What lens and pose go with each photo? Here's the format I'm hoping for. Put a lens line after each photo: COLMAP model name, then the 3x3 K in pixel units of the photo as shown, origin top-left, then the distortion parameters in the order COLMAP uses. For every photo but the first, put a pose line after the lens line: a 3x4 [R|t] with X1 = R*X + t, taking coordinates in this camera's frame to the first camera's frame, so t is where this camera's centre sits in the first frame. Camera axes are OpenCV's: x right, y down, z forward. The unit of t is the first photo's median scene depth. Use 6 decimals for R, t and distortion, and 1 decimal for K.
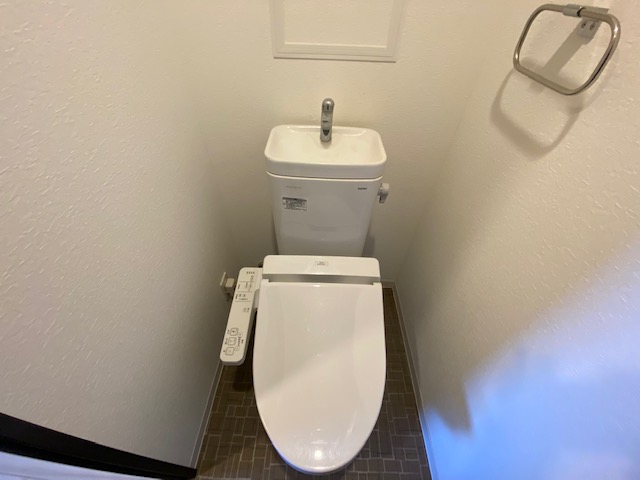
lens RADIAL K [[259.5, 0, 316.8], [0, 259.5, 238.7], [0, 0, 1]] dist [-0.001867, -0.008214]
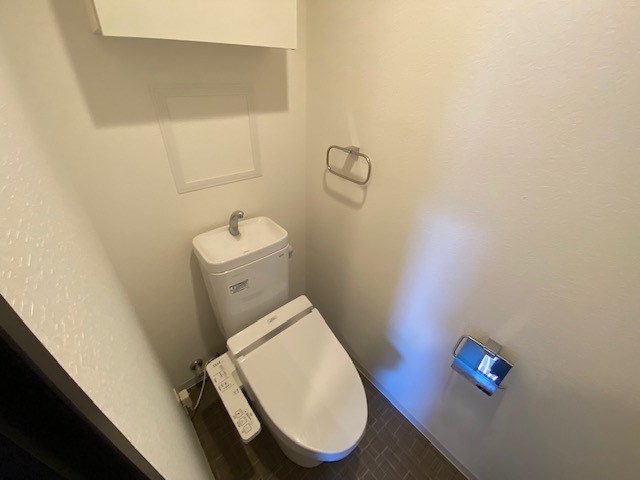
lens RADIAL K [[259.5, 0, 320.9], [0, 259.5, 237.6], [0, 0, 1]] dist [-0.001867, -0.008214]
pose [[0.736894, -0.363352, 0.570054, -0.438807], [0.464573, 0.884779, -0.036584, -0.116682], [-0.491079, 0.291790, 0.820792, -0.336466]]
